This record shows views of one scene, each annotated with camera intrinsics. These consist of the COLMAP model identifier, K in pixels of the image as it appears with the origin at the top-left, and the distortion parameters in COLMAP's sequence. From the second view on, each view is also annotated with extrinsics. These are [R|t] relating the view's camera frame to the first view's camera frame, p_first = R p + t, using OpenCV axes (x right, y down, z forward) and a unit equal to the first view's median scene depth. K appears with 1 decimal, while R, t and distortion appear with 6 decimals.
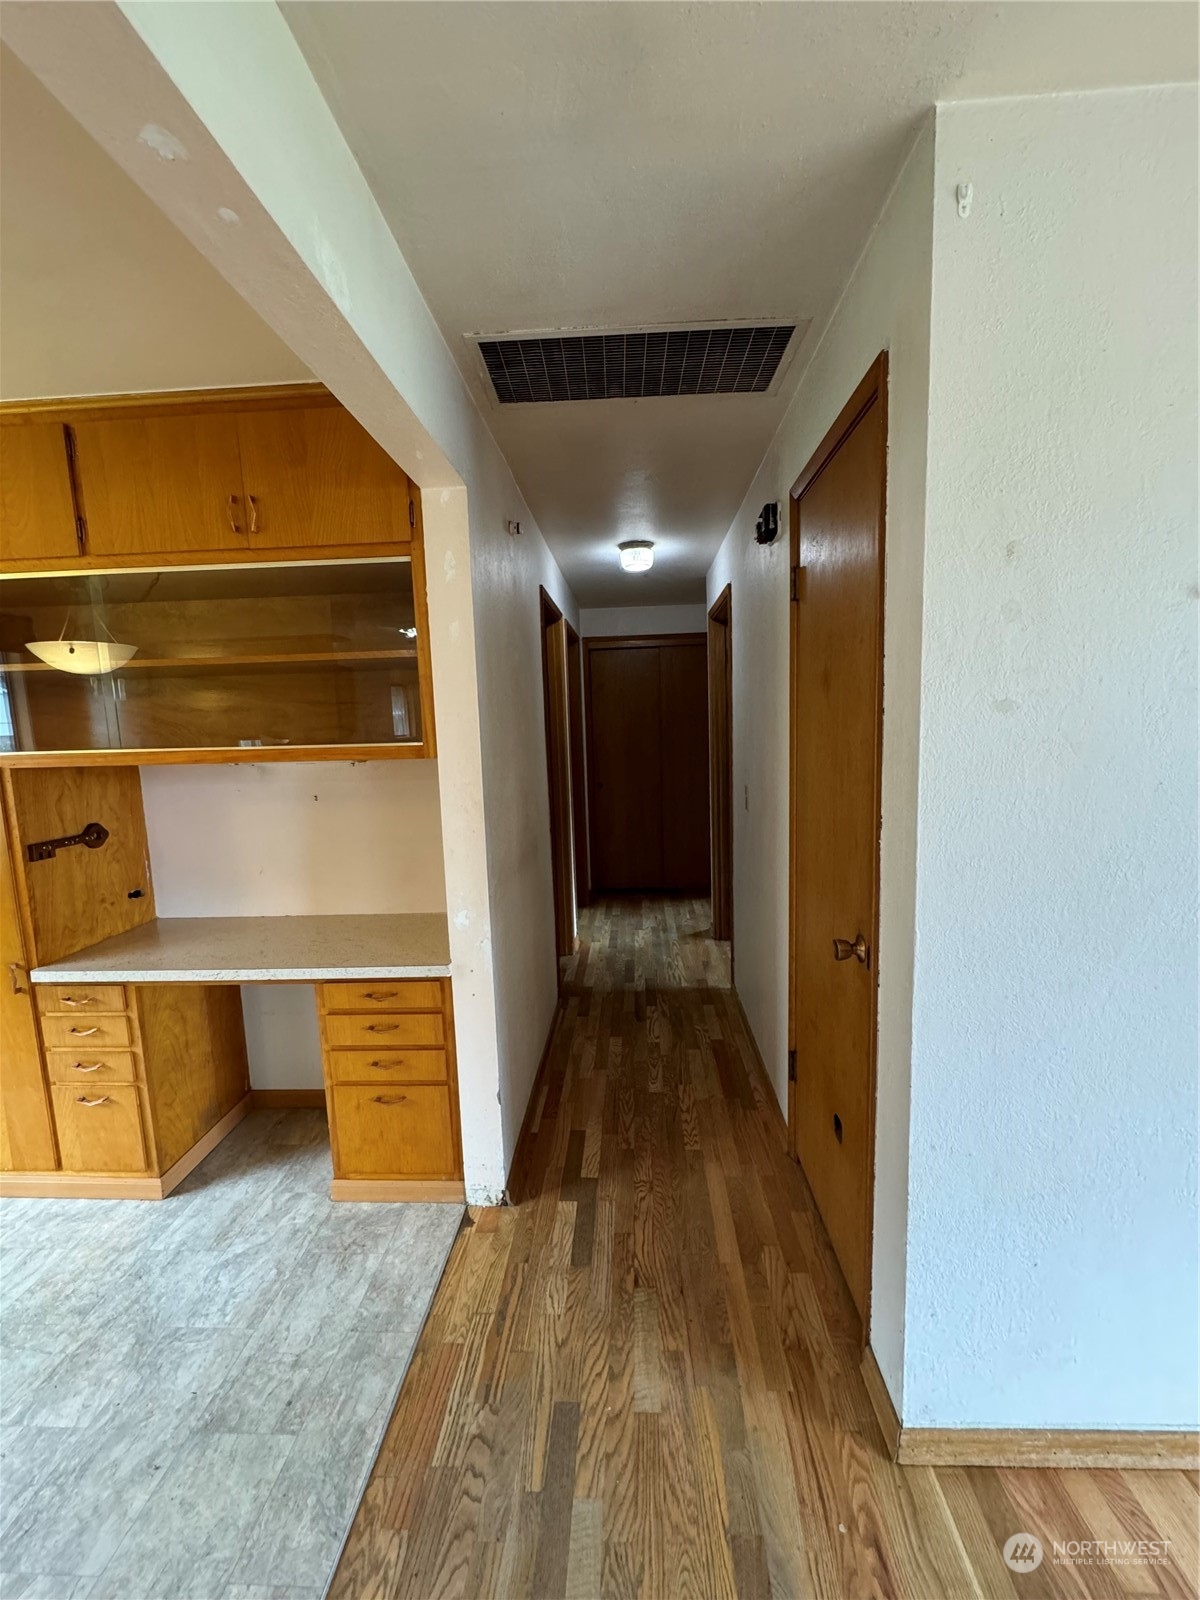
lens RADIAL K [[636.4, 0, 610.1], [0, 636.4, 806.4], [0, 0, 1]] dist [0.001029, -0.000340]
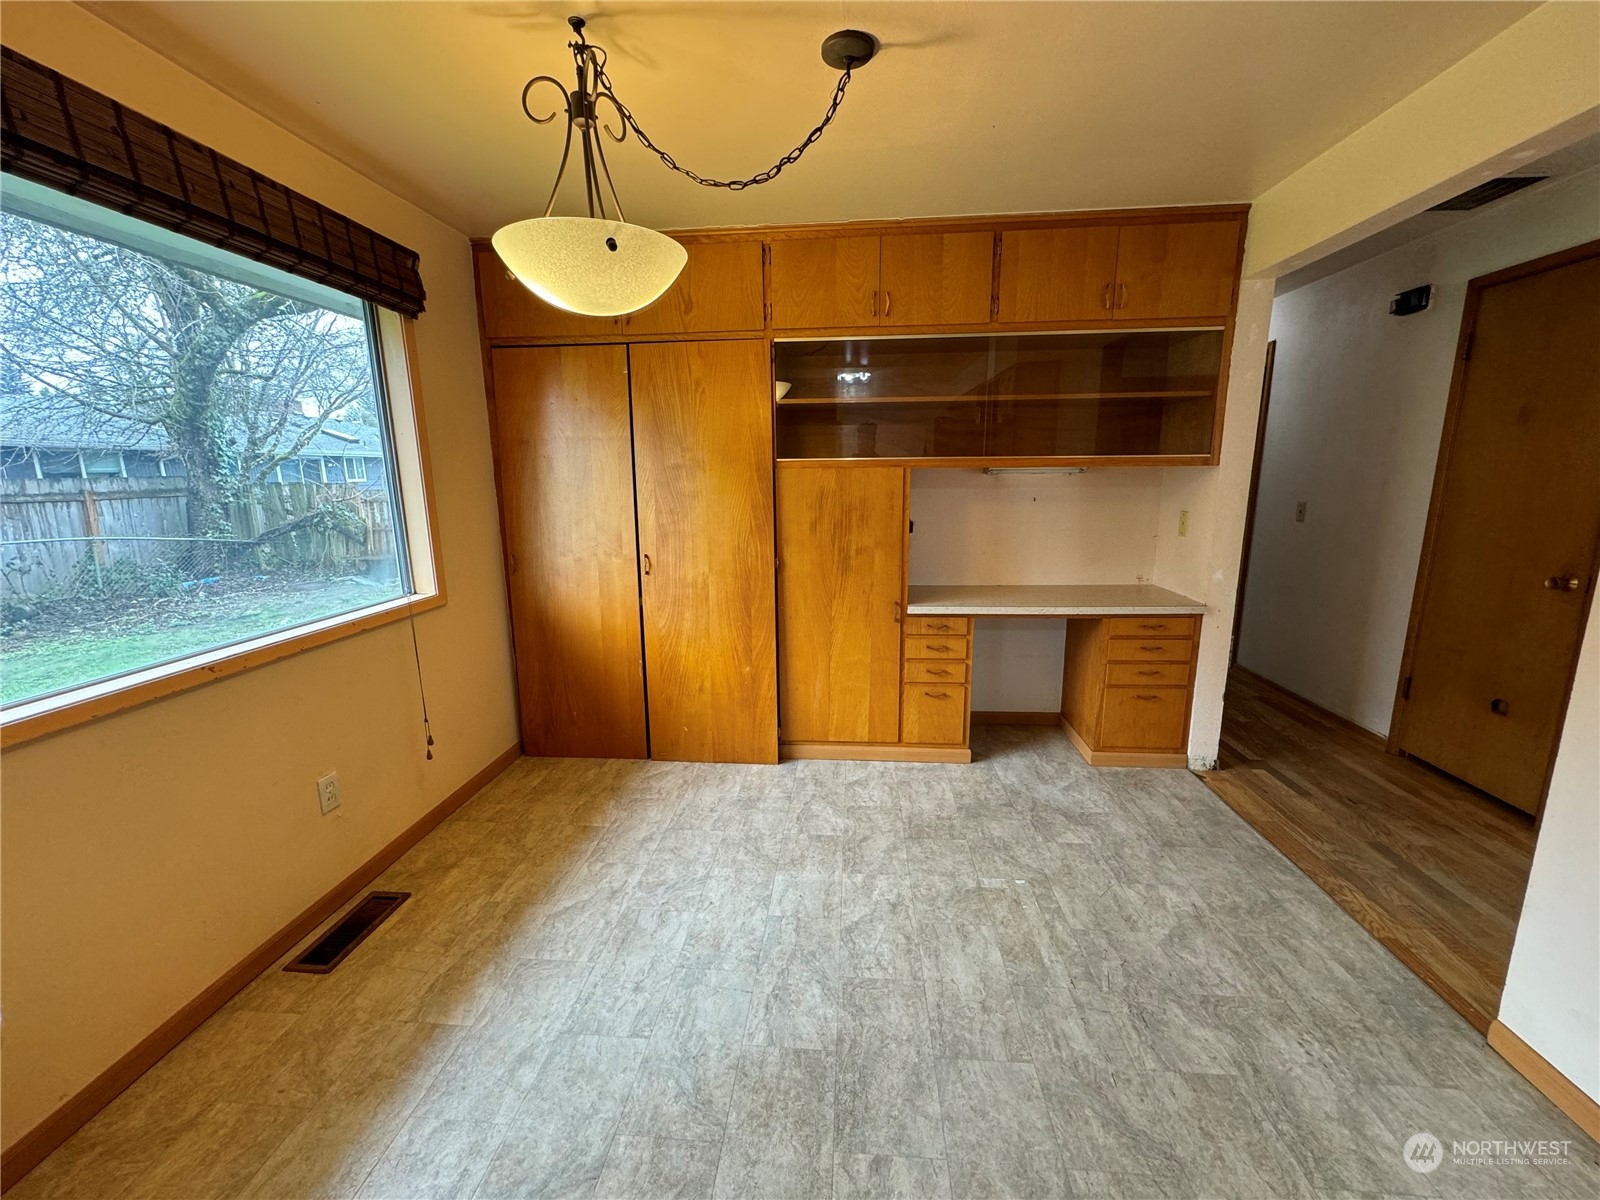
lens RADIAL K [[636.4, 0, 797.2], [0, 636.4, 605.8], [0, 0, 1]] dist [0.001029, -0.000340]
pose [[0.999318, 0.023902, -0.028139, -1.159132], [-0.021819, 0.997156, 0.072142, 0.159684], [0.029783, -0.071479, 0.996997, -0.516092]]
